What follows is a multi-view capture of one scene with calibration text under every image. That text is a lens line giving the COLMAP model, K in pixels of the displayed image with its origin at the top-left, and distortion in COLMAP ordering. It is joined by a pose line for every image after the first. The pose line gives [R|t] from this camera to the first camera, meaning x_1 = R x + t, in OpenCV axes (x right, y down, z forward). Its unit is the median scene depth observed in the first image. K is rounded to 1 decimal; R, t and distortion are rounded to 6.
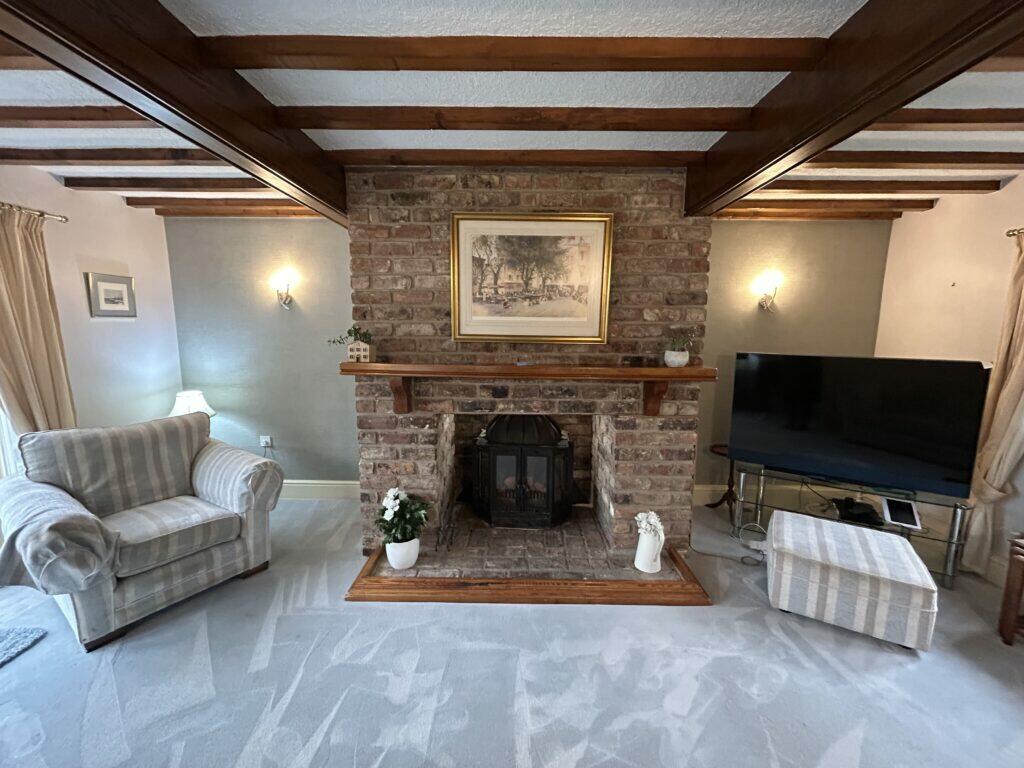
lens RADIAL K [[415.9, 0, 513.4], [0, 415.9, 384.4], [0, 0, 1]] dist [0.002246, -0.000051]
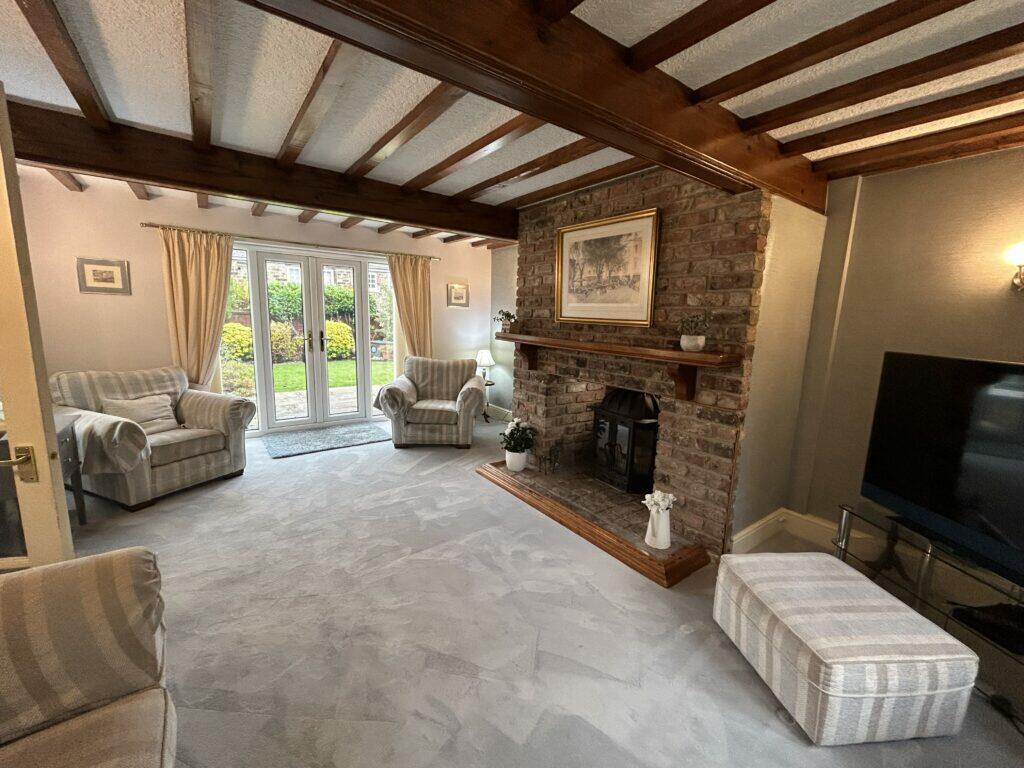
lens RADIAL K [[415.9, 0, 511.0], [0, 415.9, 383.1], [0, 0, 1]] dist [0.002246, -0.000051]
pose [[0.595557, 0.140893, -0.790861, 0.899616], [-0.140391, 0.987603, 0.070221, 0.022725], [0.790950, 0.069209, 0.607954, 0.055700]]
